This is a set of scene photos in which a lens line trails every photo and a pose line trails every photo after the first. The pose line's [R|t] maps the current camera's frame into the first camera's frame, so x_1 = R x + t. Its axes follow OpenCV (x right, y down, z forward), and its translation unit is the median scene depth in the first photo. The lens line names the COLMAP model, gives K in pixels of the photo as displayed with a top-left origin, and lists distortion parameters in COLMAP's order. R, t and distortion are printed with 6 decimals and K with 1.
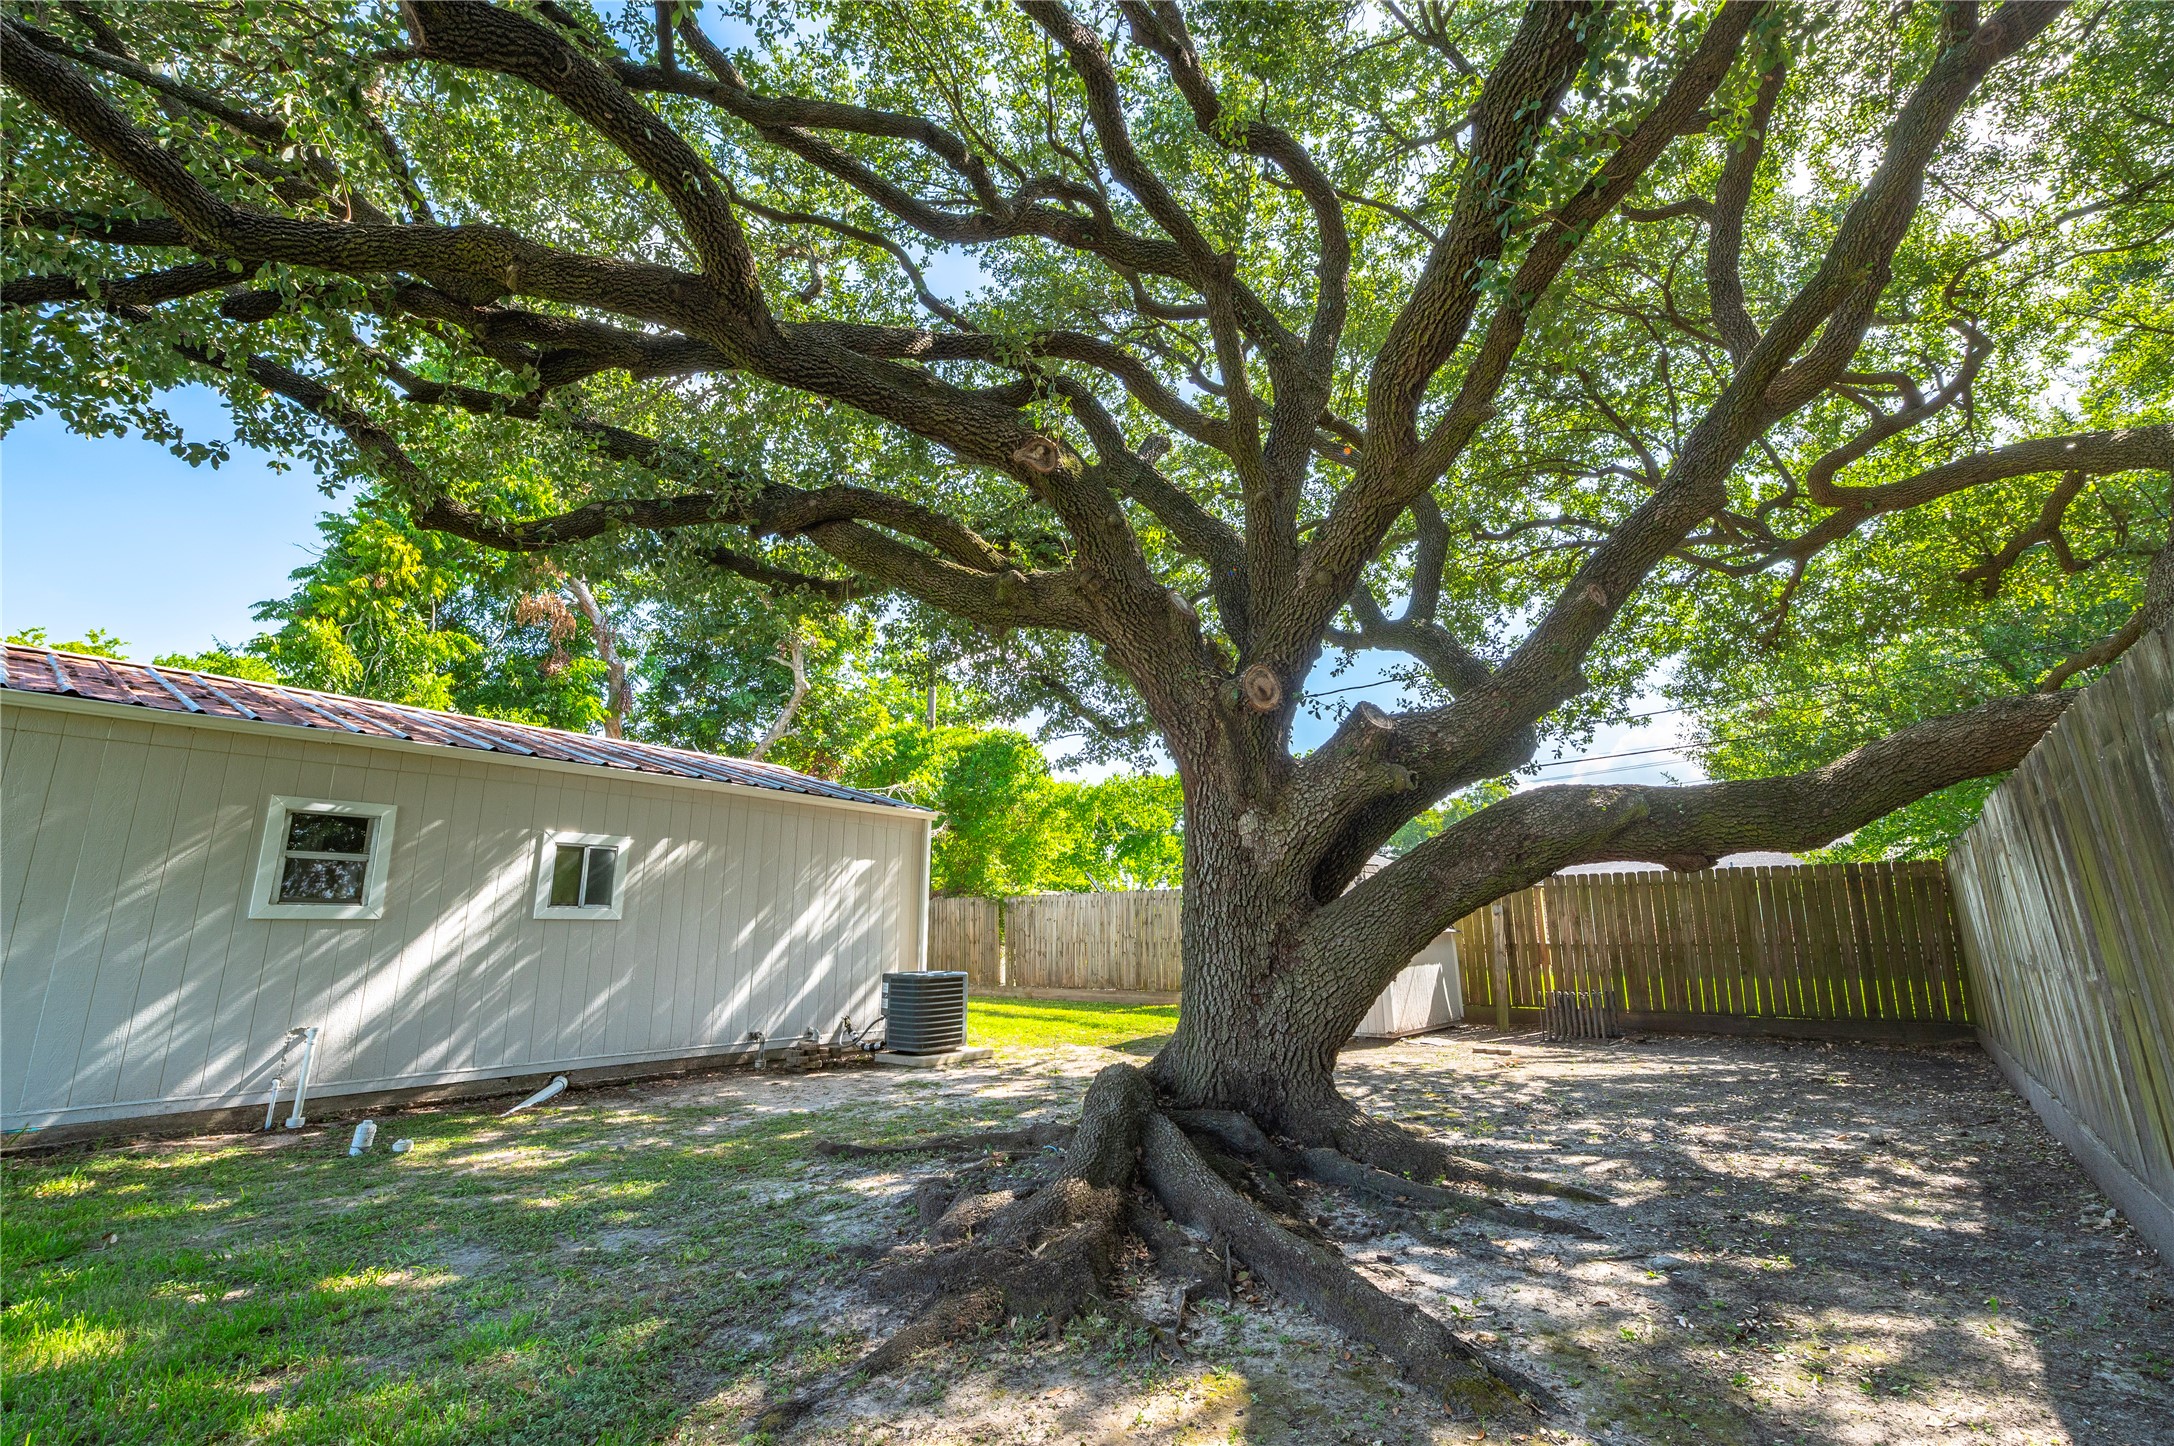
lens RADIAL K [[954.6, 0, 1089.9], [0, 954.6, 755.1], [0, 0, 1]] dist [-0.005396, -0.000656]
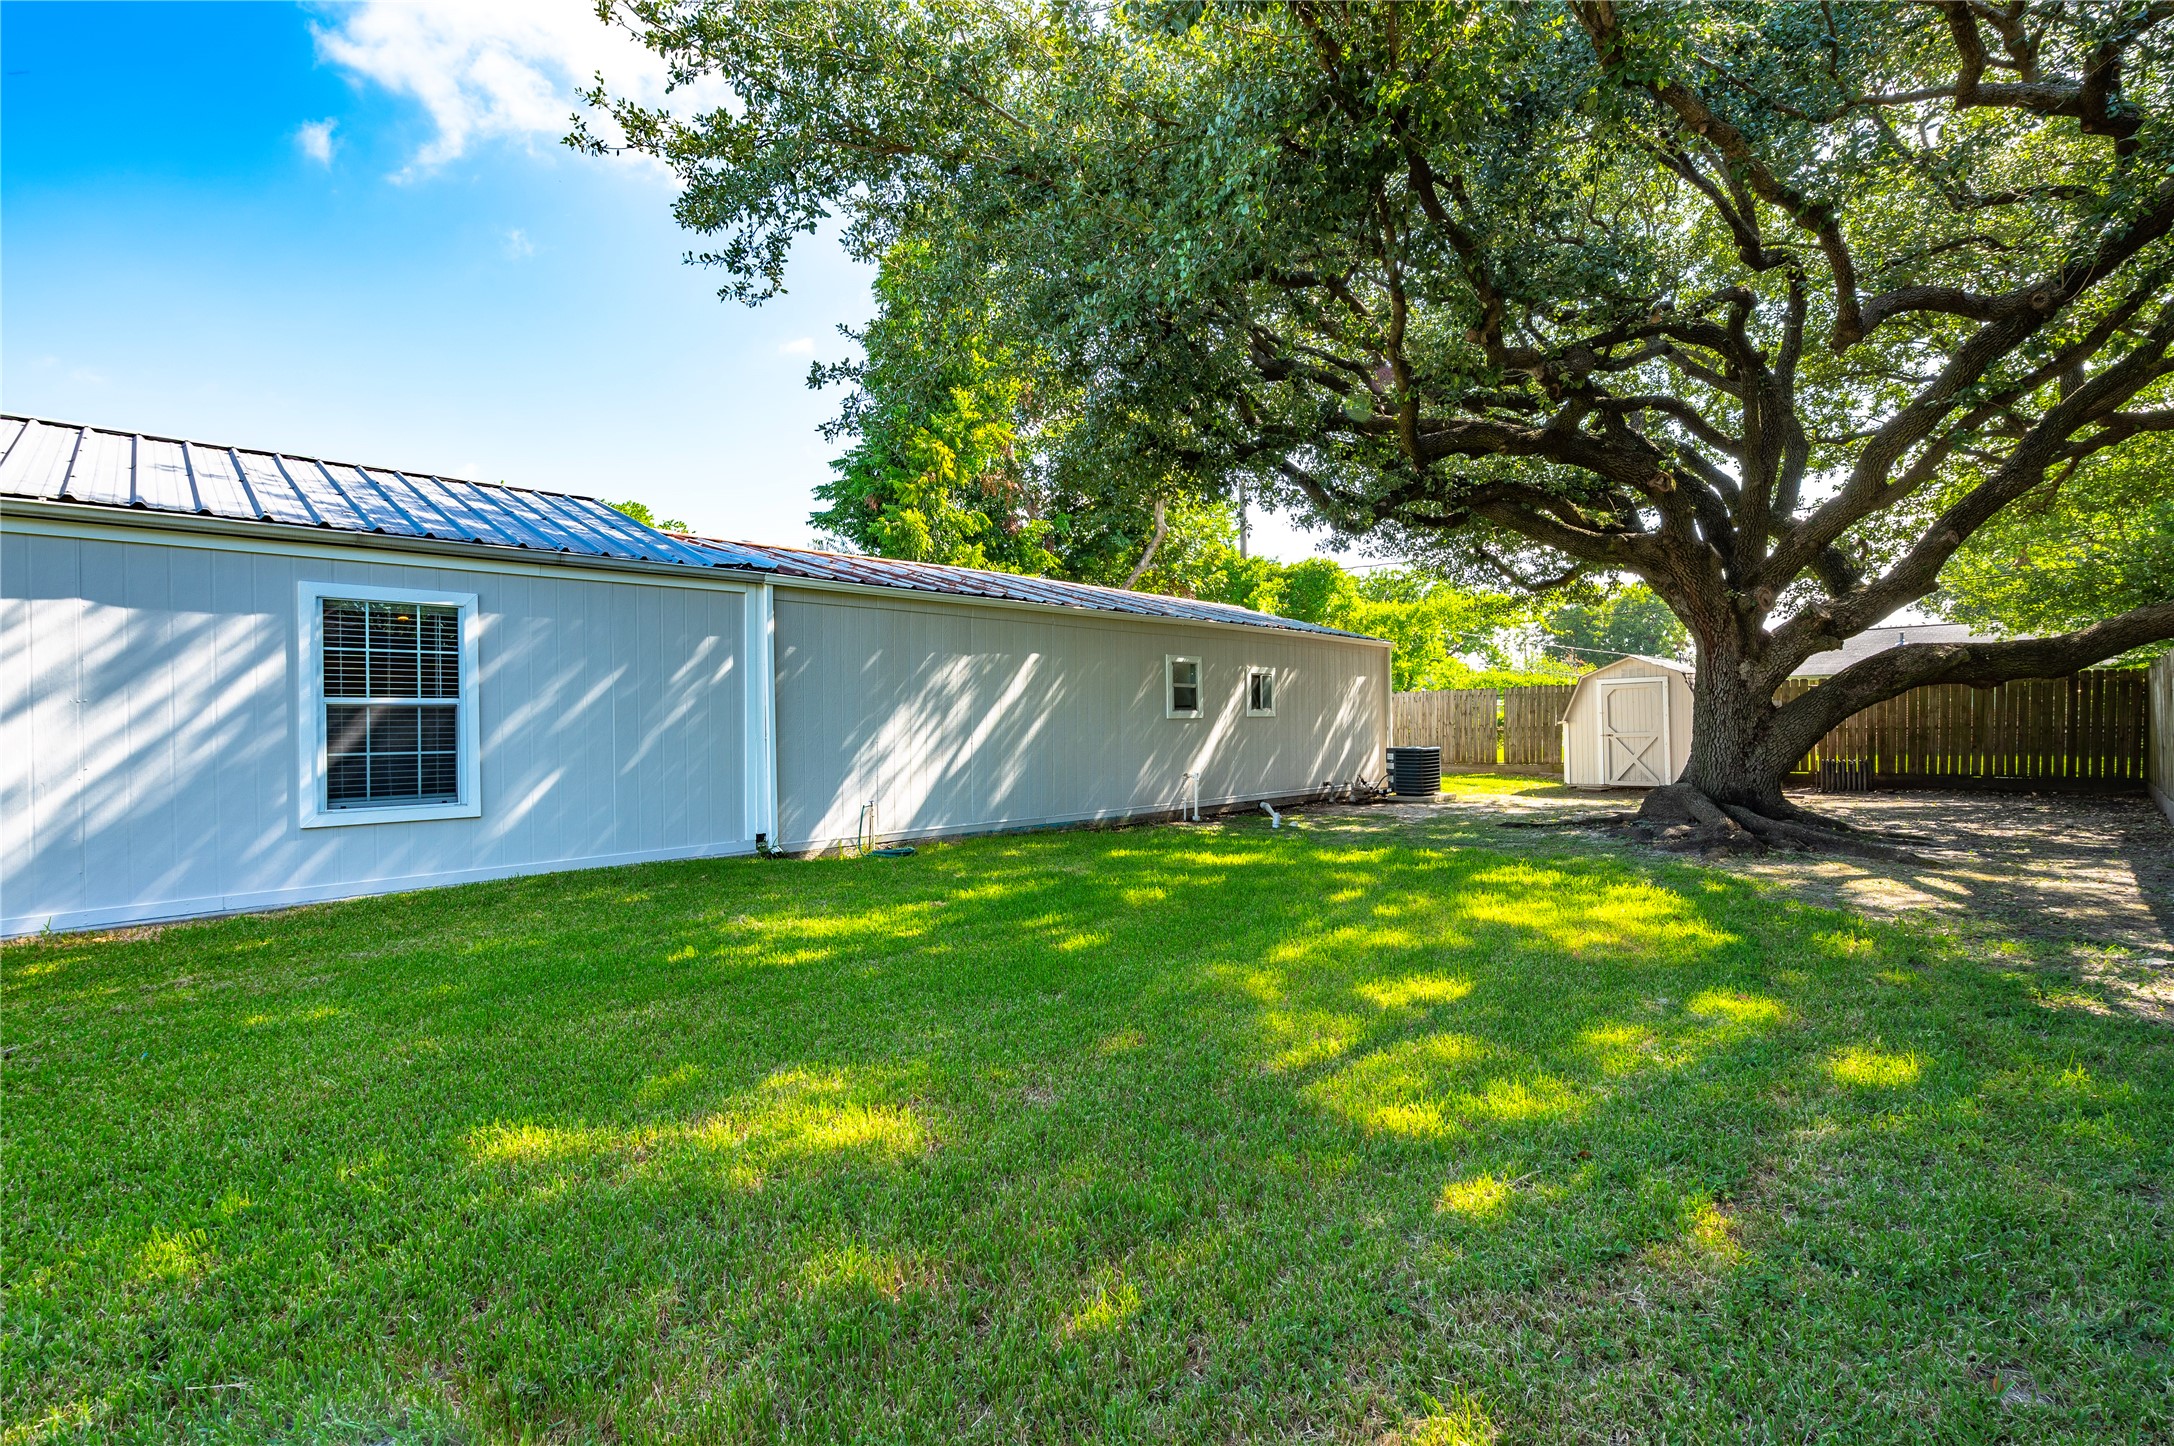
lens RADIAL K [[954.6, 0, 1089.9], [0, 954.6, 755.1], [0, 0, 1]] dist [-0.005396, -0.000656]
pose [[0.992623, -0.001962, -0.121230, -0.618446], [0.028261, 0.976072, 0.215603, -0.140651], [0.117906, -0.217439, 0.968926, -0.725750]]
